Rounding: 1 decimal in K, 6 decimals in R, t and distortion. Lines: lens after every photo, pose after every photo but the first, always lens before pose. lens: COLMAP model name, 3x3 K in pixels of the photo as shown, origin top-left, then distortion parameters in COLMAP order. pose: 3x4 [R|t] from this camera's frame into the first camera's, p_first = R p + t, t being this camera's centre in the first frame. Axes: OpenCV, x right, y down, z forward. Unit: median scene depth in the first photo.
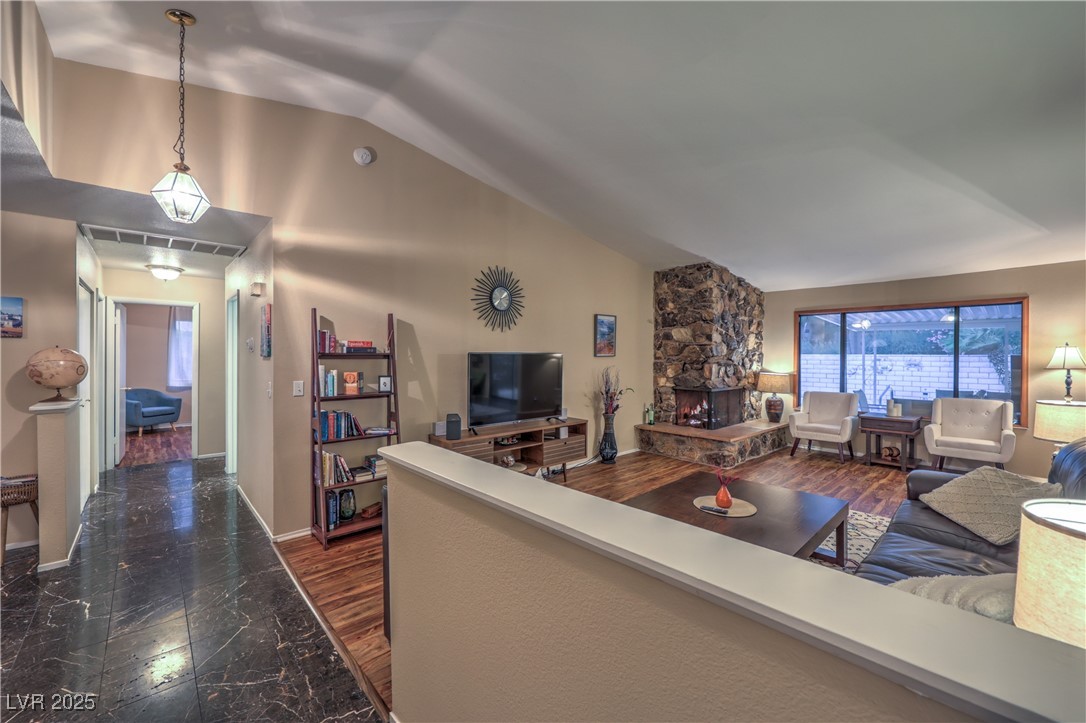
lens RADIAL K [[428.4, 0, 543.0], [0, 428.4, 361.5], [0, 0, 1]] dist [-0.002674, -0.000388]
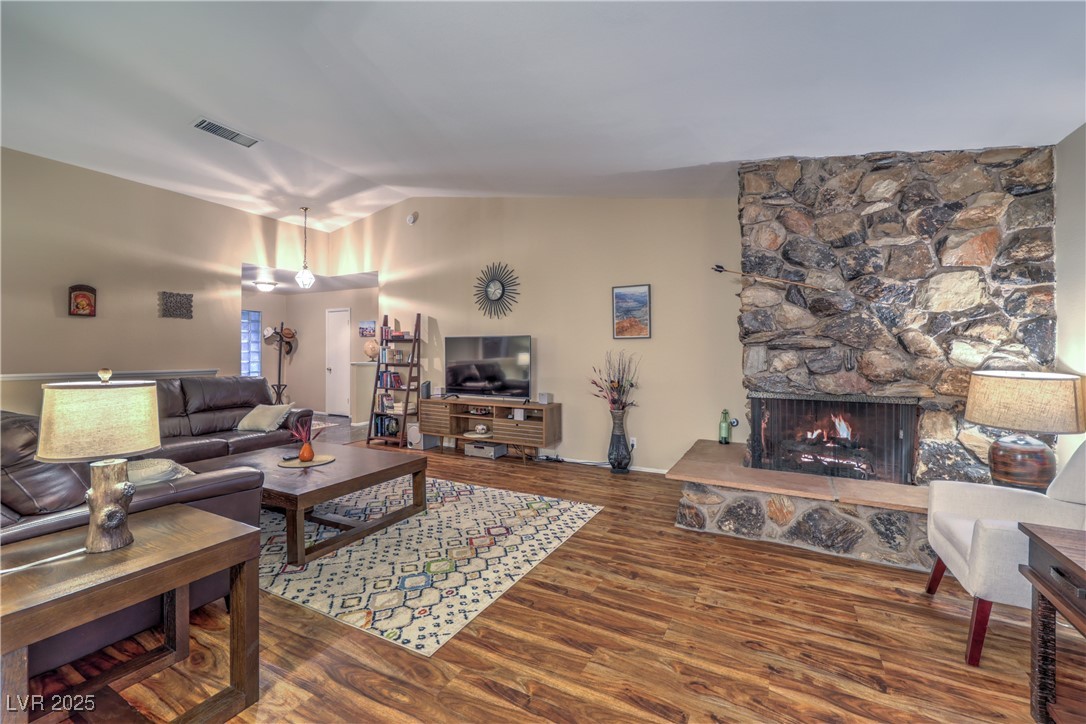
lens RADIAL K [[444.6, 0, 554.3], [0, 444.6, 359.2], [0, 0, 1]] dist [-0.001017, 0.000066]
pose [[0.346863, 0.010652, -0.937855, 0.837249], [-0.016401, 0.999851, 0.005291, 0.023137], [0.937772, 0.013547, 0.346986, 0.570792]]
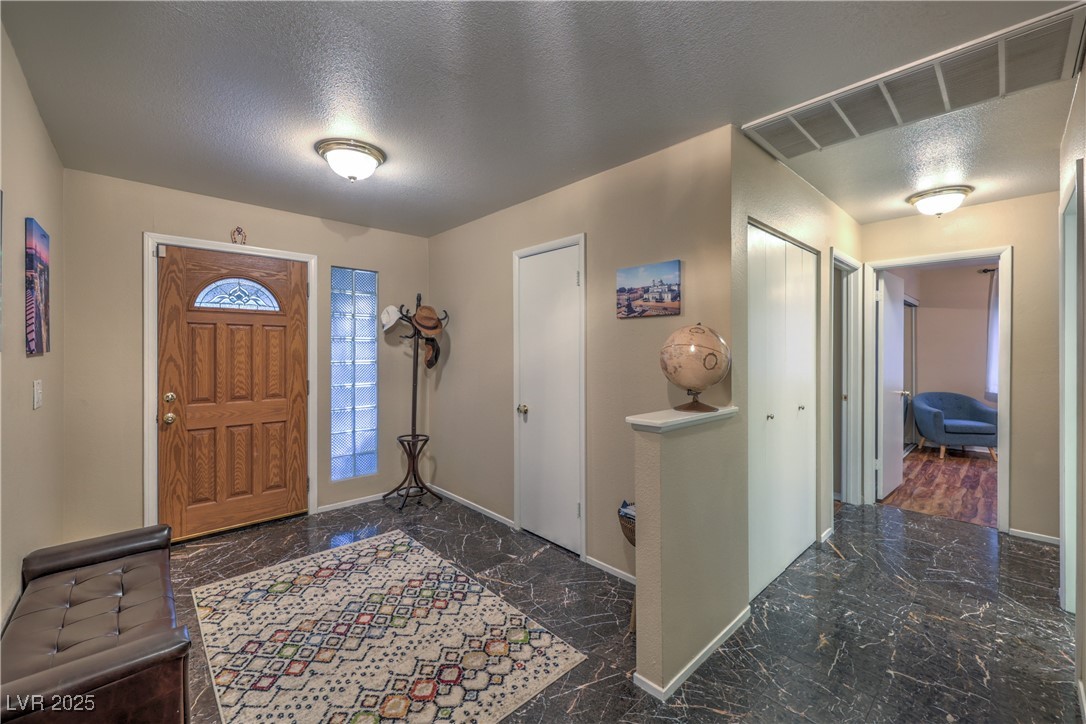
lens RADIAL K [[438.4, 0, 542.8], [0, 438.4, 352.7], [0, 0, 1]] dist [-0.000470, 0.000027]
pose [[0.009079, -0.001282, -0.999958, -0.257460], [-0.014964, 0.999887, -0.001418, 0.006319], [0.999847, 0.014977, 0.009058, 0.403732]]
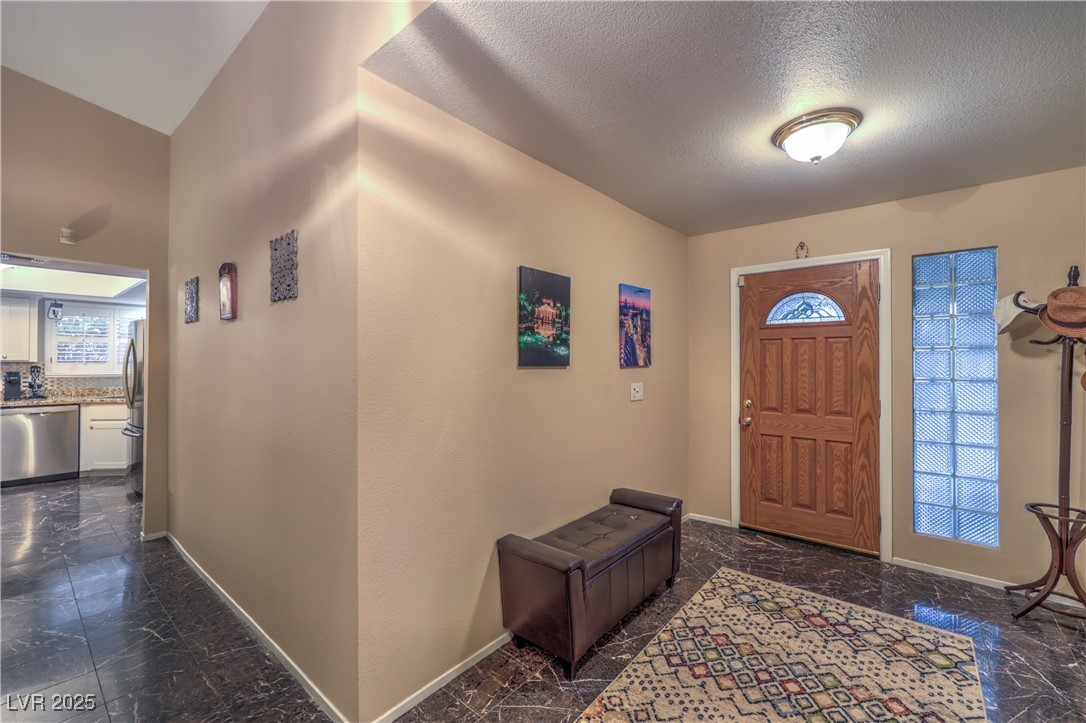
lens RADIAL K [[445.1, 0, 543.0], [0, 445.1, 361.5], [0, 0, 1]] dist [-0.000353, -0.000064]
pose [[-0.990453, -0.004181, -0.137789, -0.405148], [-0.005844, 0.999915, 0.011666, 0.000827], [0.137729, 0.012360, -0.990393, 0.538378]]
